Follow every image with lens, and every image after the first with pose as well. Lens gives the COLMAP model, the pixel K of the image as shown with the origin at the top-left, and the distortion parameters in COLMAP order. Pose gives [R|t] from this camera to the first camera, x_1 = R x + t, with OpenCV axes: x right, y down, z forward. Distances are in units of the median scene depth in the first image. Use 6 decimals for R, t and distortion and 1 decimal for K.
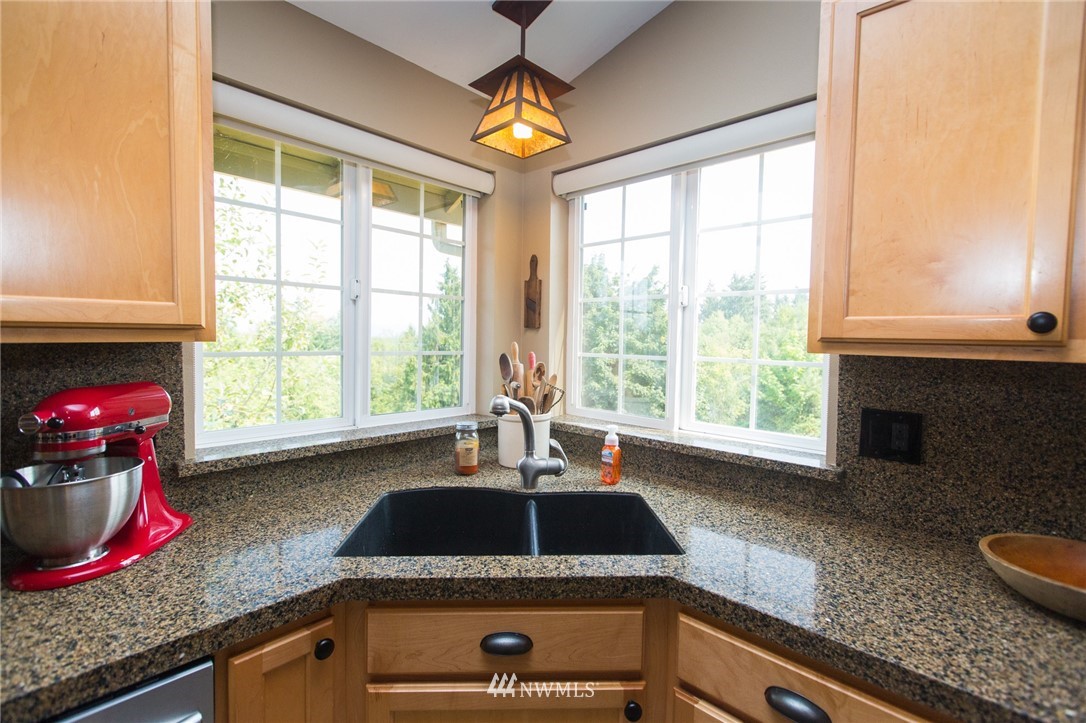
lens RADIAL K [[497.9, 0, 540.0], [0, 497.9, 354.5], [0, 0, 1]] dist [0.003821, -0.000998]
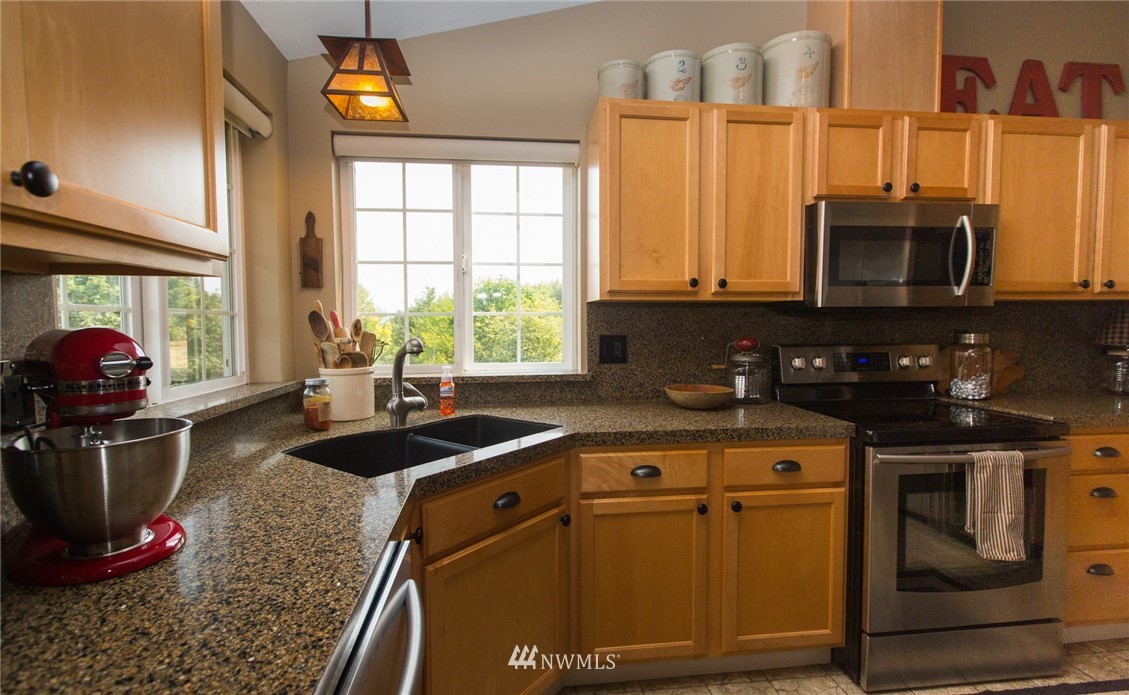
lens RADIAL K [[542.9, 0, 565.5], [0, 542.9, 349.1], [0, 0, 1]] dist [-0.001378, -0.000111]
pose [[0.619491, -0.055449, 0.783043, -0.732053], [0.044870, 0.998373, 0.035199, 0.069004], [-0.783720, 0.013329, 0.620971, -0.053112]]
